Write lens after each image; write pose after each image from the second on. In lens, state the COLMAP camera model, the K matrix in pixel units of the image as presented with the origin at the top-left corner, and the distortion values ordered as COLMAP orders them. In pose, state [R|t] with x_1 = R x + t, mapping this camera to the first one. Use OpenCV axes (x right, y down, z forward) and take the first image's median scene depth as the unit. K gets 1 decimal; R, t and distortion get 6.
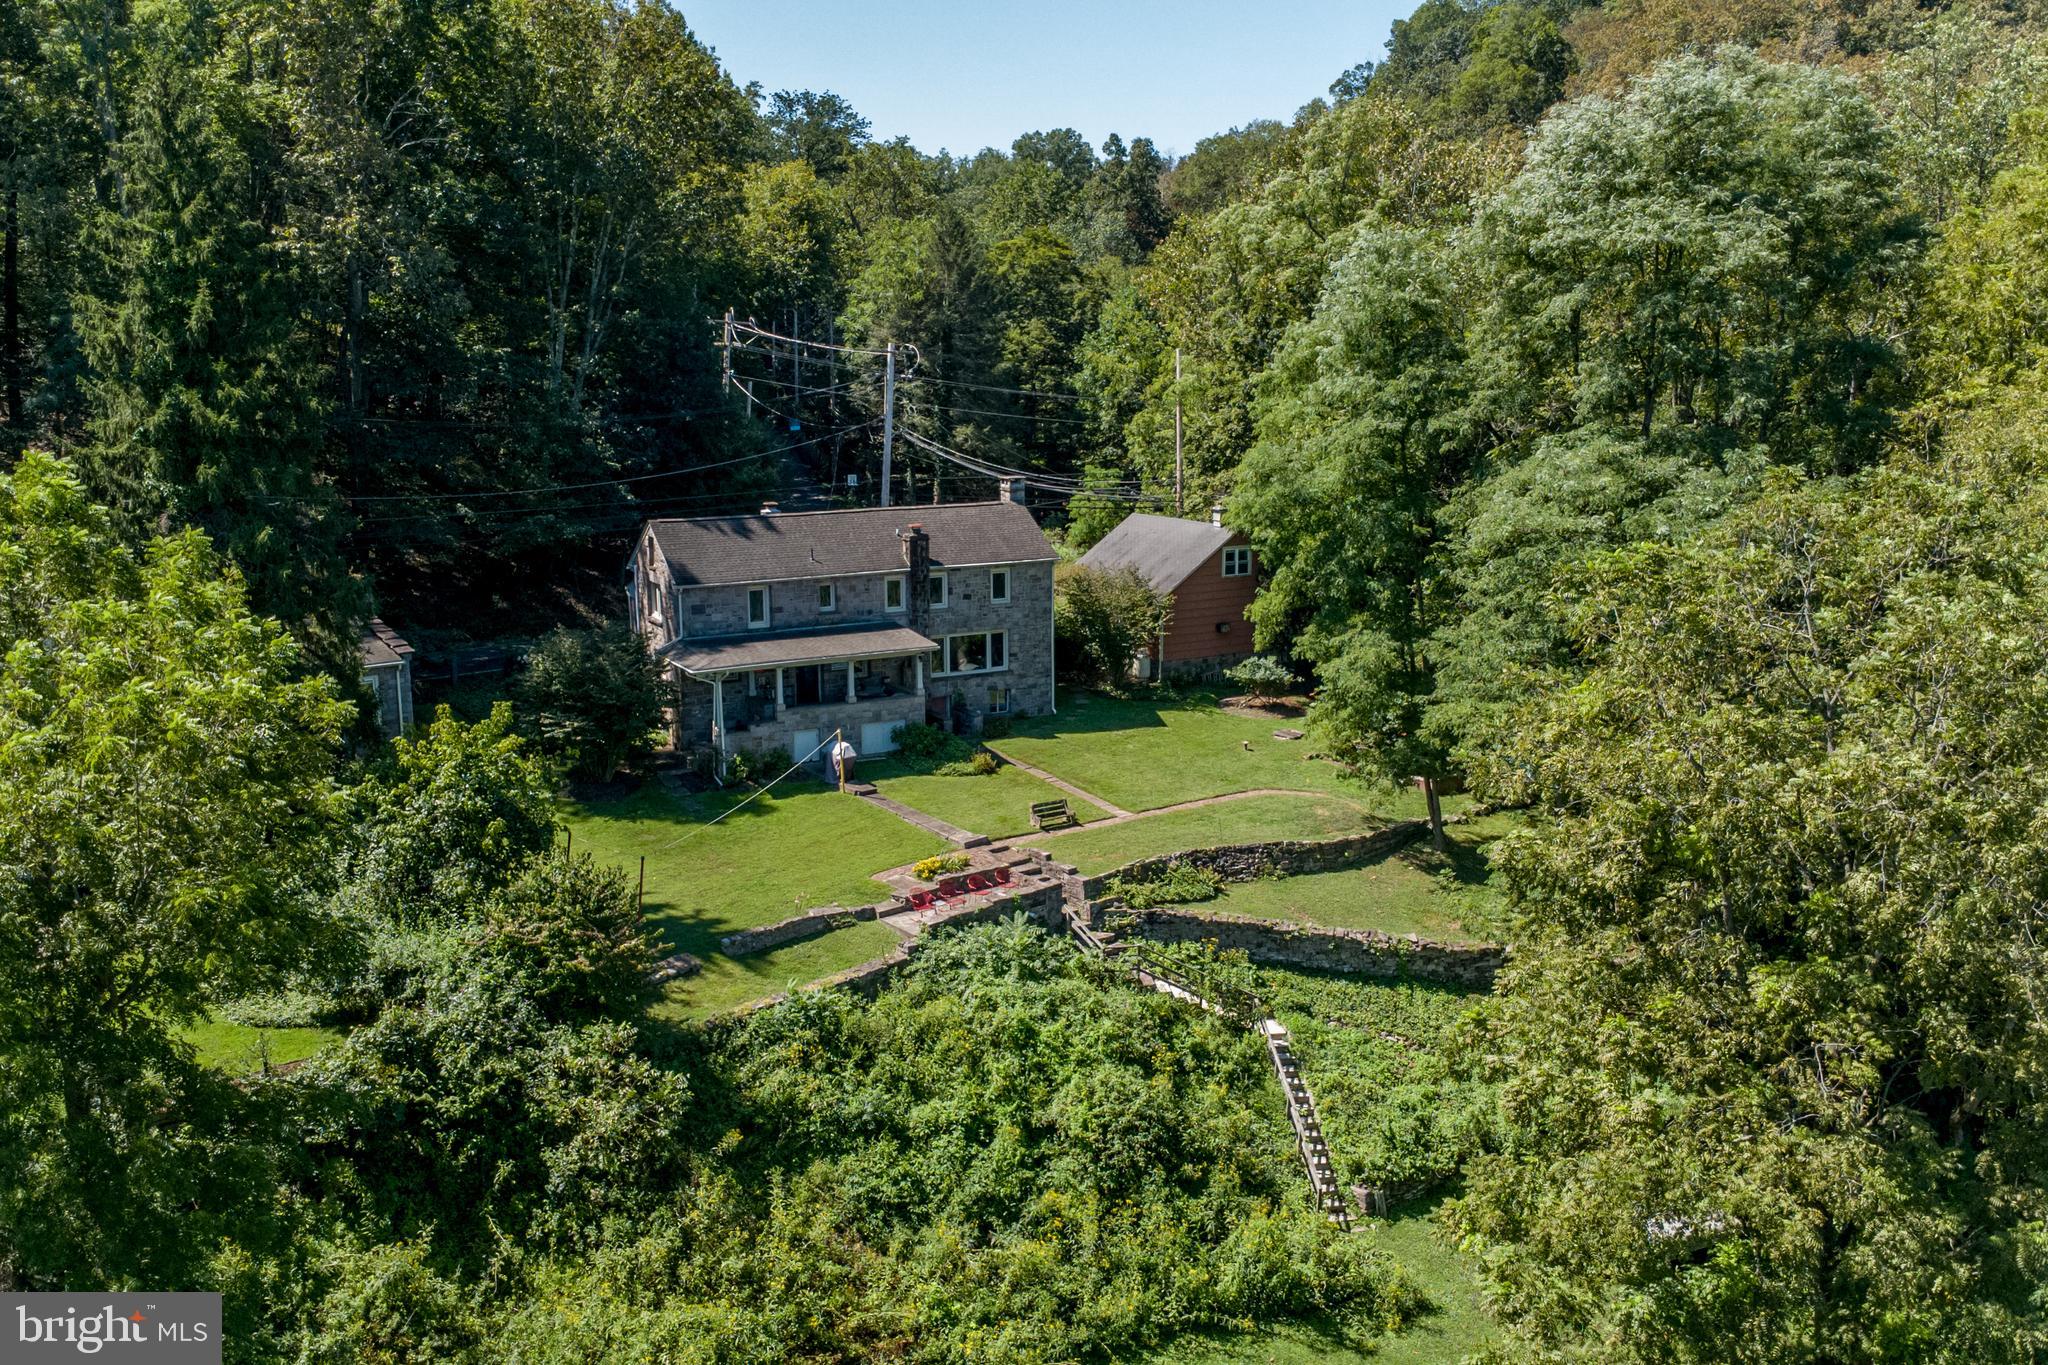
lens RADIAL K [[1668.9, 0, 1024.8], [0, 1668.9, 681.2], [0, 0, 1]] dist [0.010227, -0.005747]
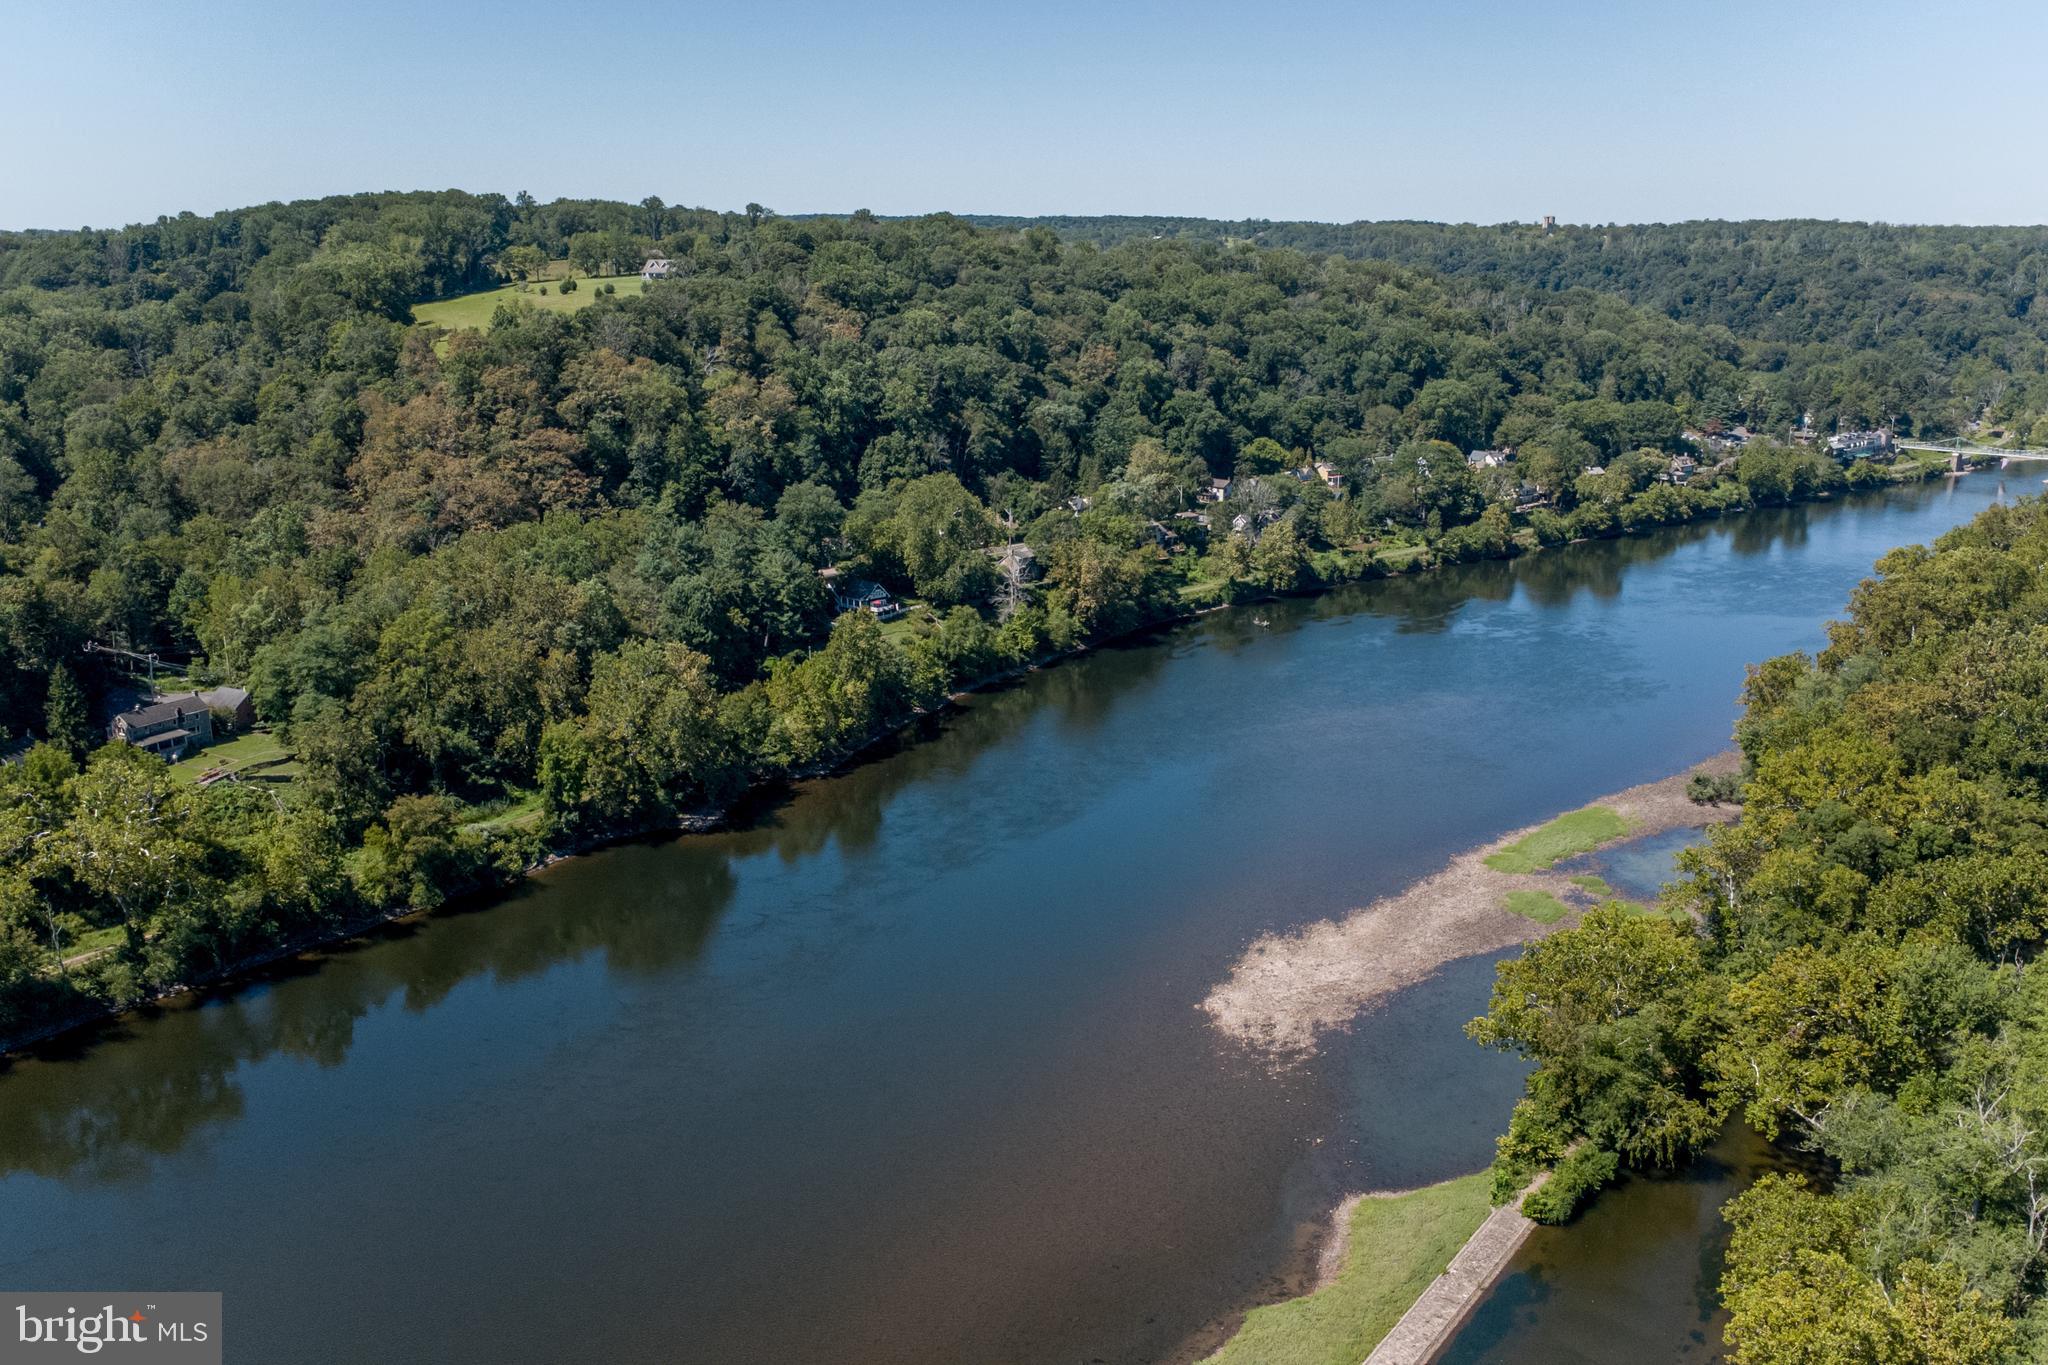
lens RADIAL K [[1668.9, 0, 1025.4], [0, 1668.9, 680.7], [0, 0, 1]] dist [0.010227, -0.005747]
pose [[0.833092, -0.130315, 0.537564, -0.723073], [0.096711, 0.991198, 0.090405, -0.437357], [-0.544614, -0.023328, 0.838362, -5.145406]]
